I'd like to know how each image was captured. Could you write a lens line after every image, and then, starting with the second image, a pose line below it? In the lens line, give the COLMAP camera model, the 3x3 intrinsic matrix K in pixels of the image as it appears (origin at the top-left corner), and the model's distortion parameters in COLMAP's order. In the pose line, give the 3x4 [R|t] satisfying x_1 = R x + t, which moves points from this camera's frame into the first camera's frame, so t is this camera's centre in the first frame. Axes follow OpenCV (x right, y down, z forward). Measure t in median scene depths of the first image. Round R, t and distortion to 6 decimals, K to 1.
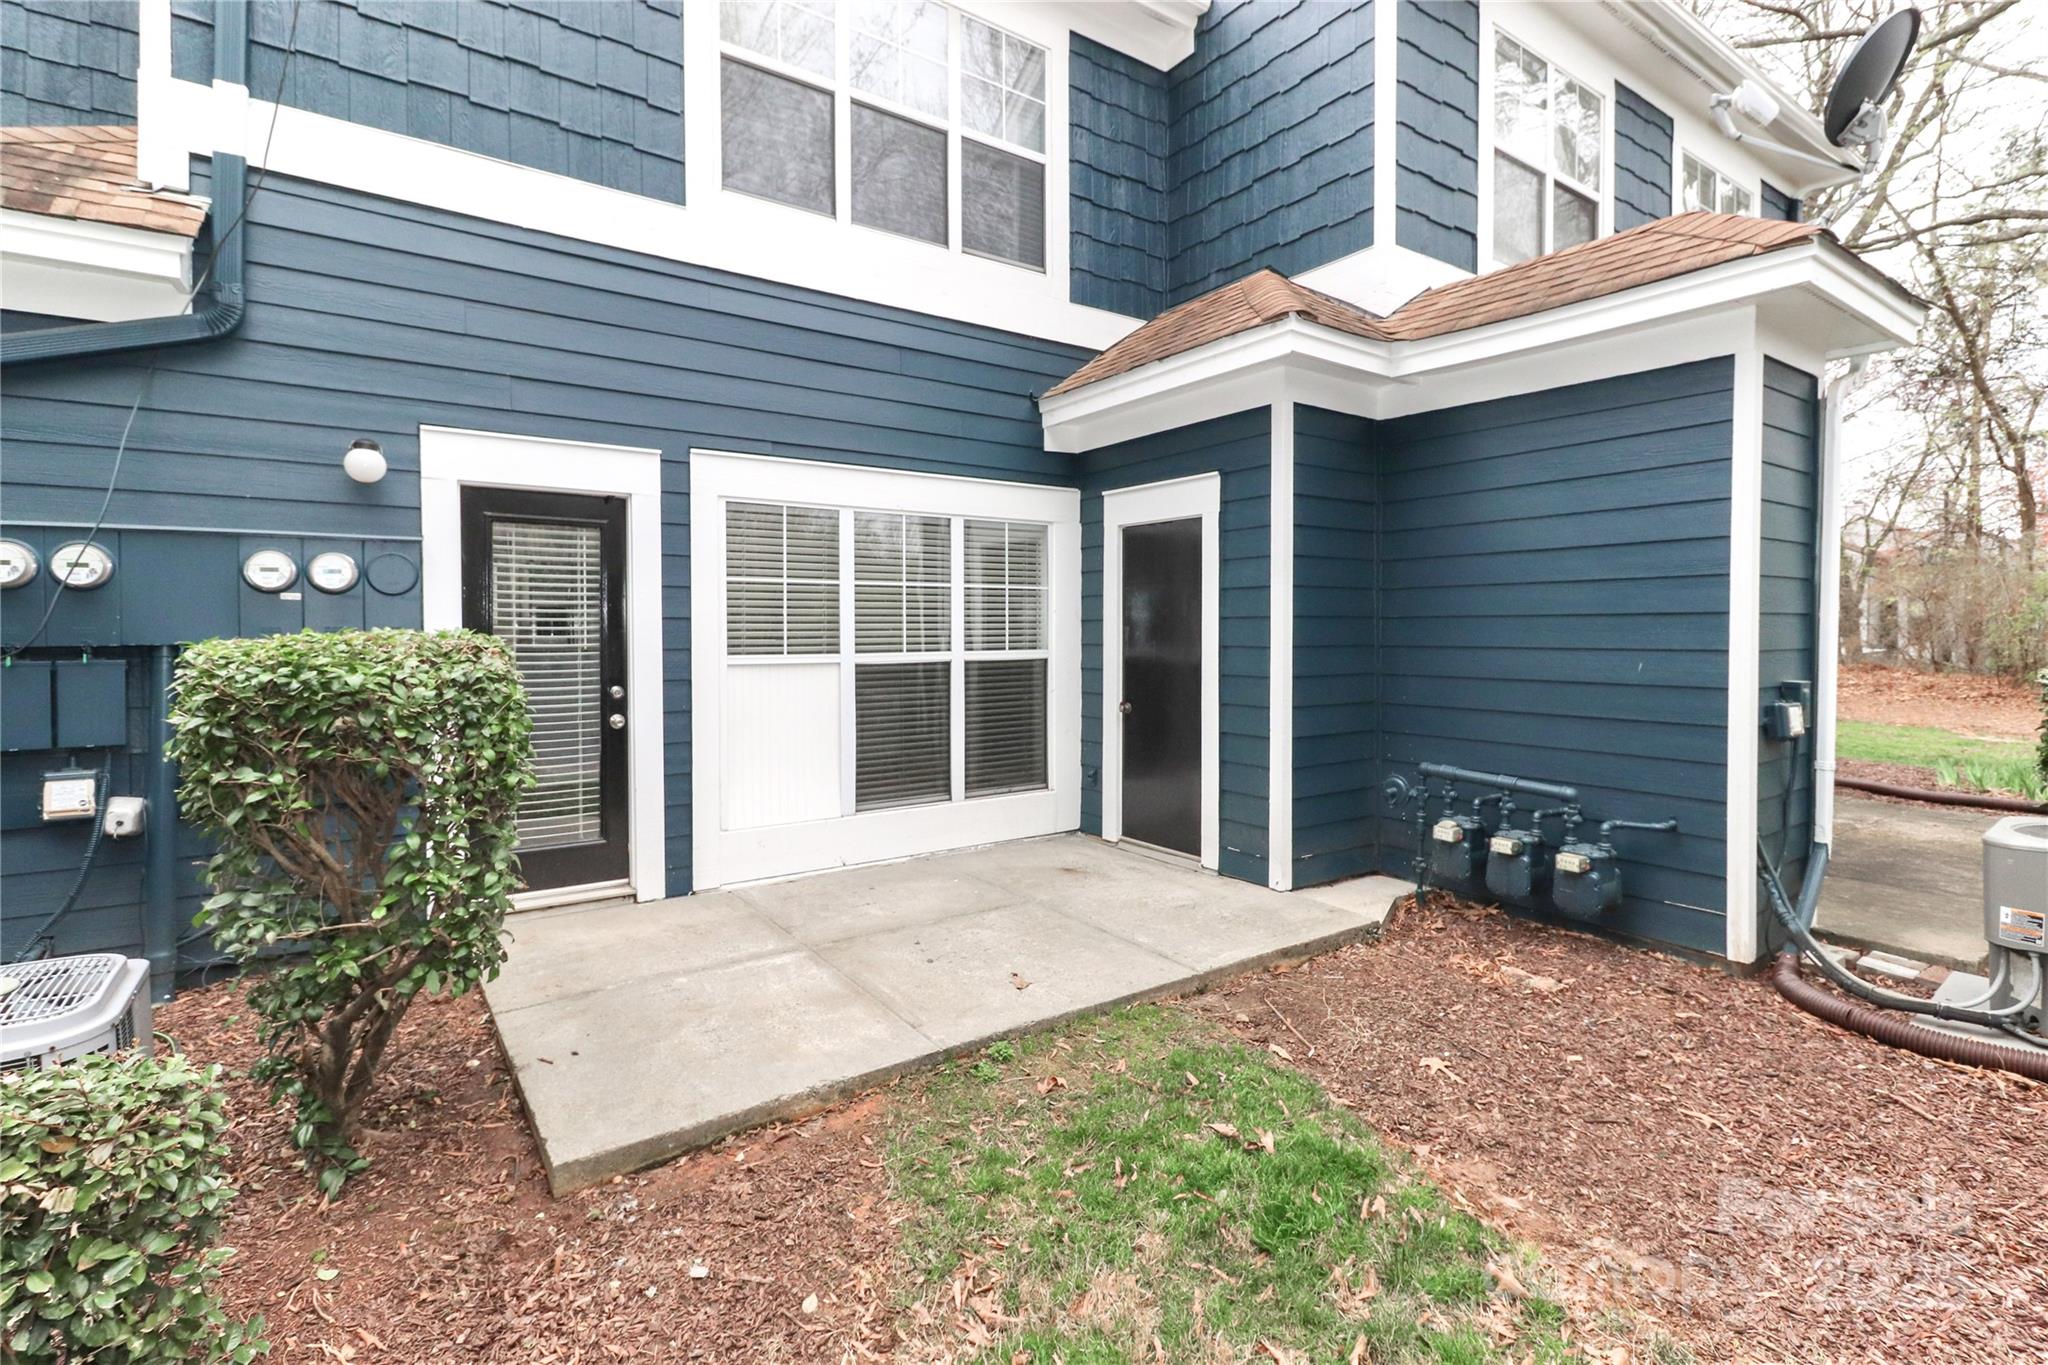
lens RADIAL K [[978.2, 0, 1070.3], [0, 978.2, 627.6], [0, 0, 1]] dist [0.002453, -0.000509]
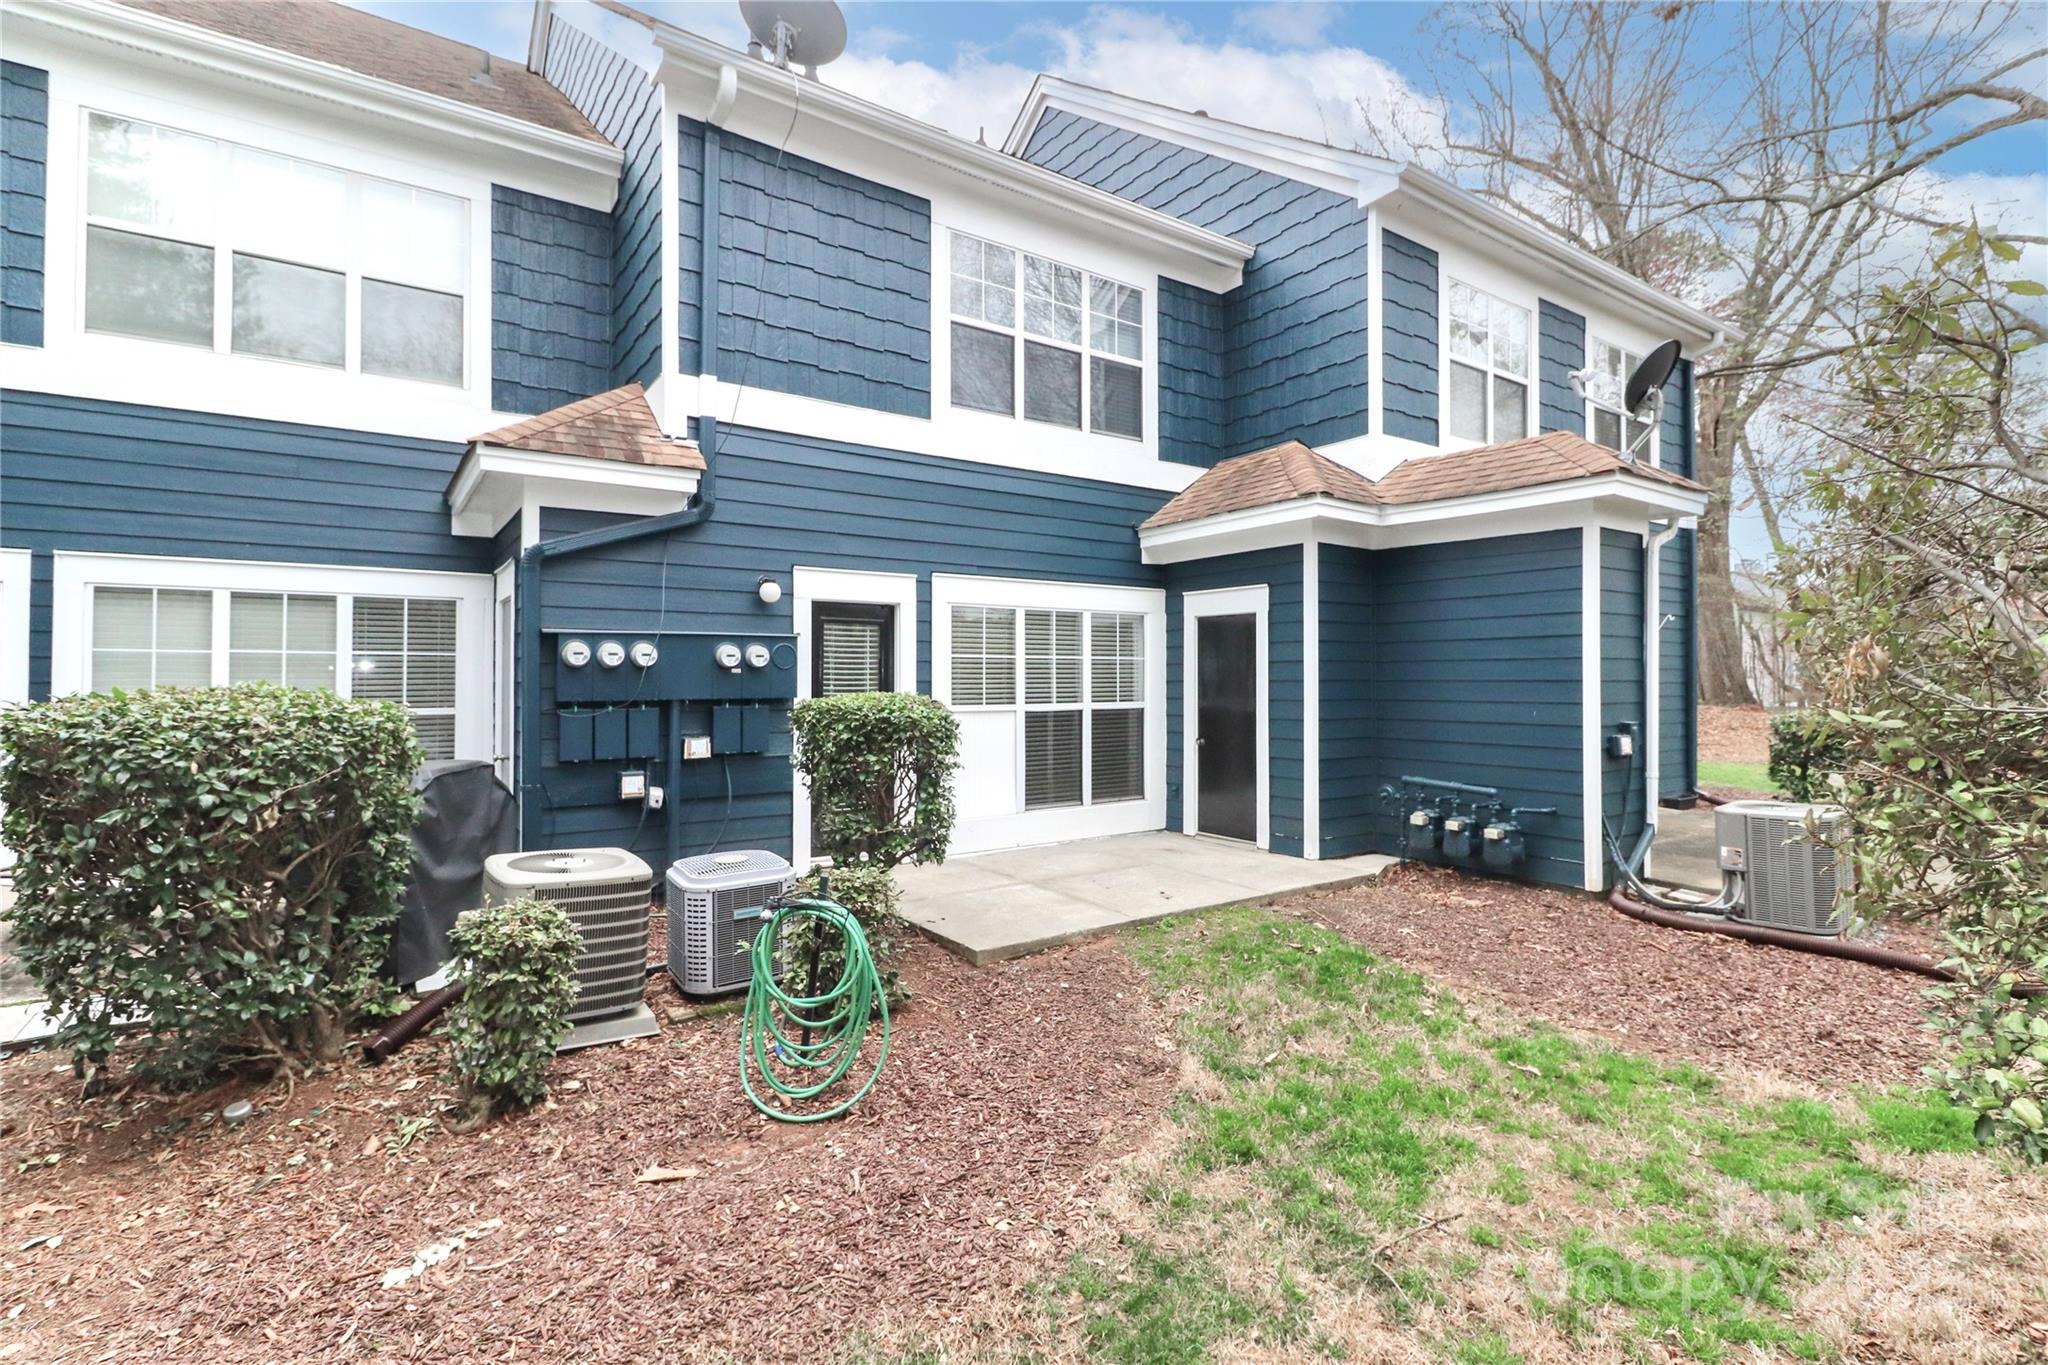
lens RADIAL K [[987.7, 0, 1066.2], [0, 987.7, 639.3], [0, 0, 1]] dist [-0.002929, -0.000214]
pose [[0.999996, 0.001499, -0.002529, -0.165379], [-0.001596, 0.999238, -0.039006, -0.015190], [0.002468, 0.039010, 0.999236, -0.555766]]
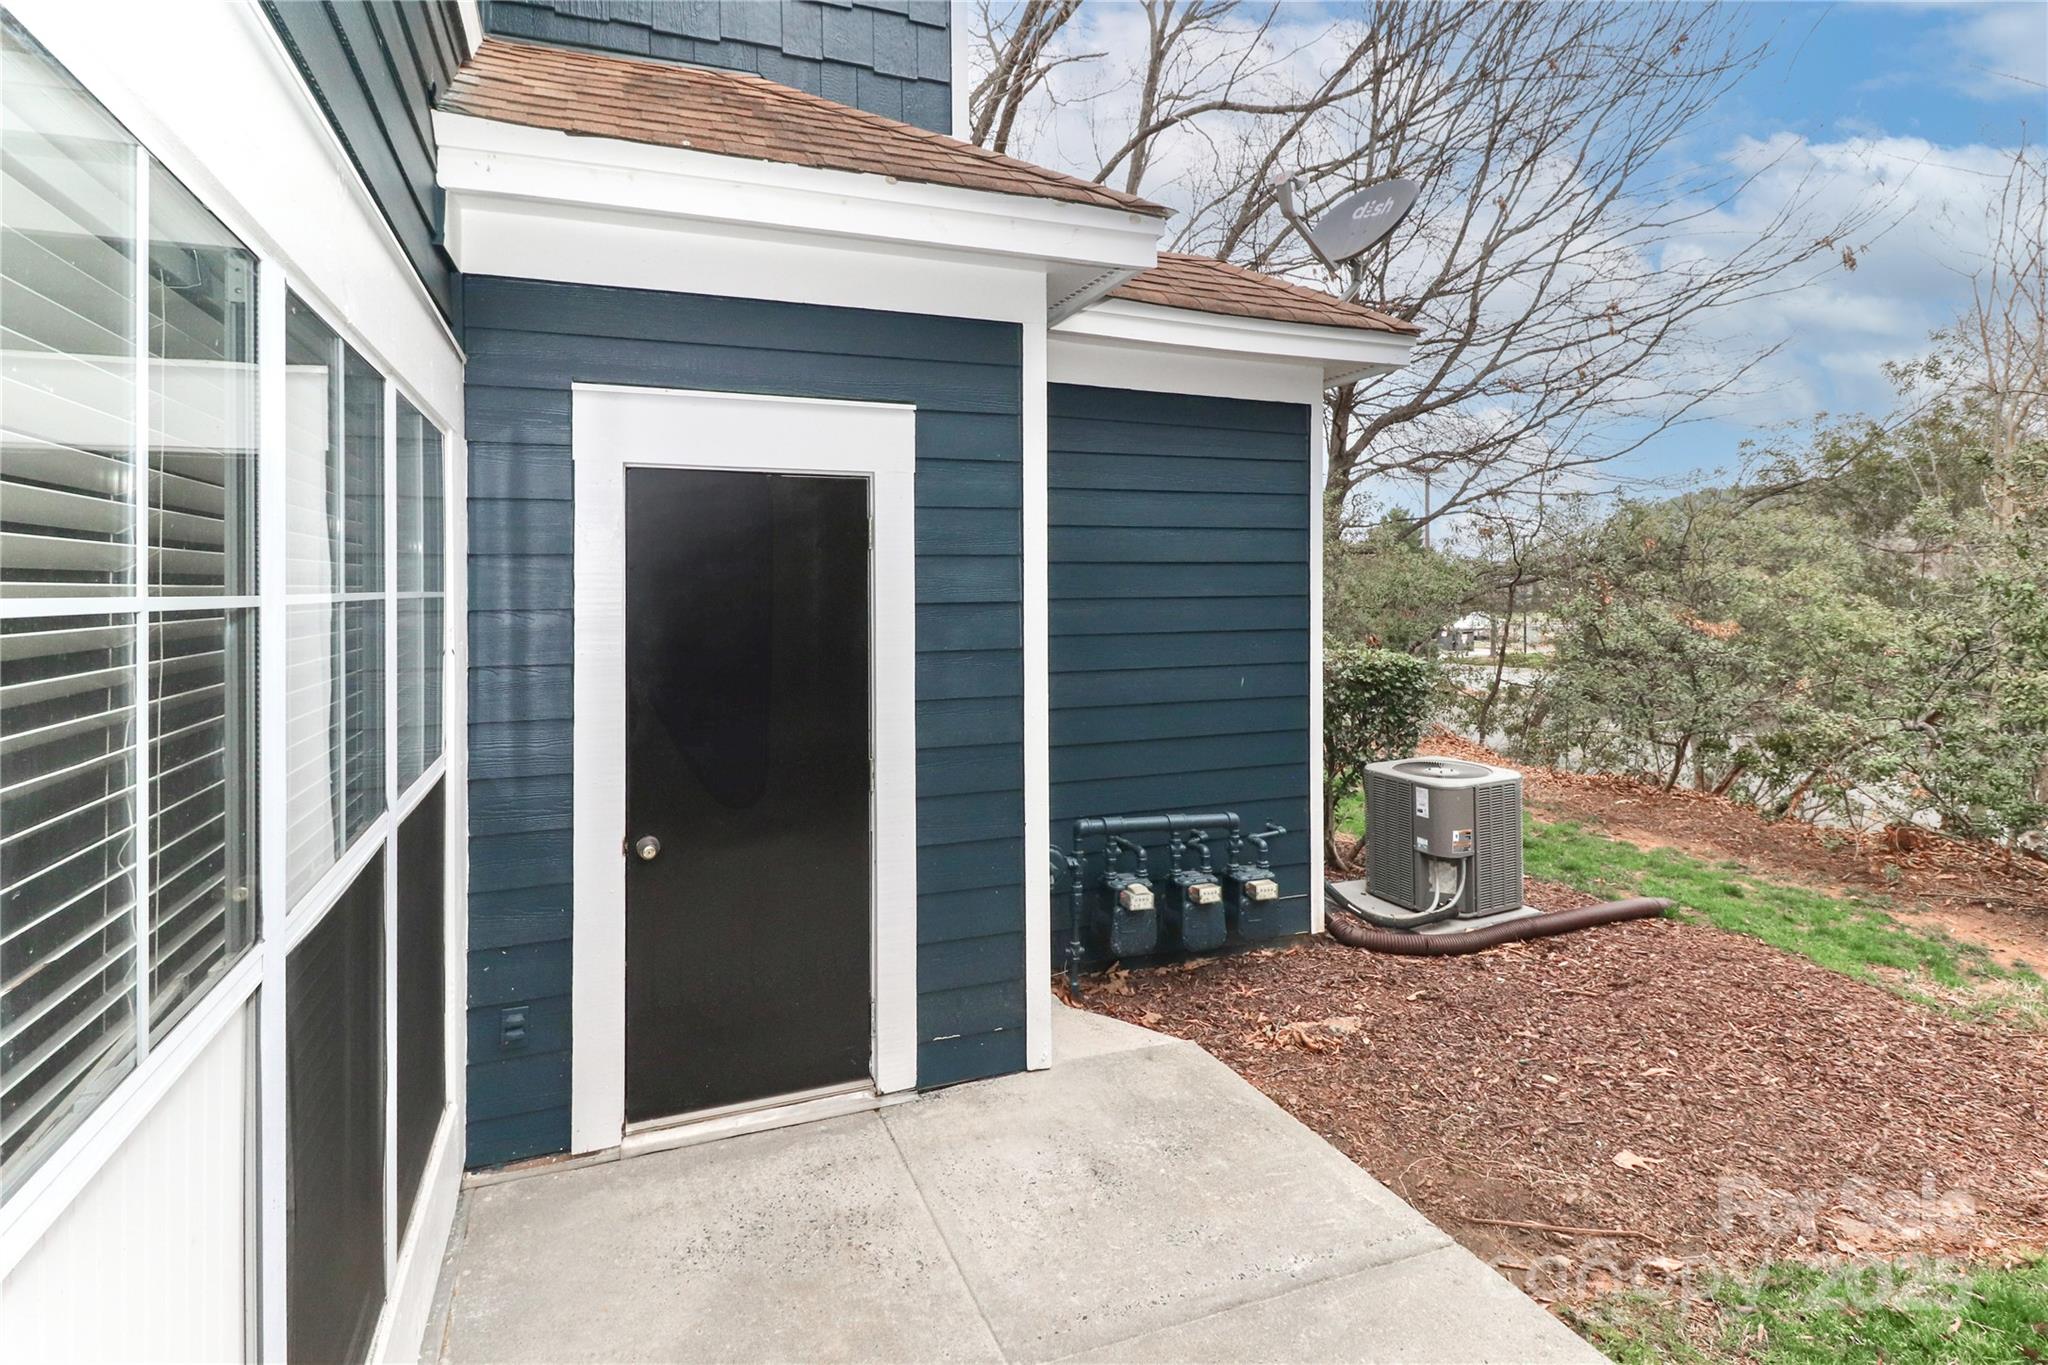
lens RADIAL K [[960.4, 0, 973.3], [0, 960.4, 588.1], [0, 0, 1]] dist [0.003112, 0.000223]
pose [[0.283110, 0.001233, 0.959087, -0.415348], [0.003150, 0.999993, -0.002215, -0.050553], [-0.959082, 0.003648, 0.283104, 0.852191]]
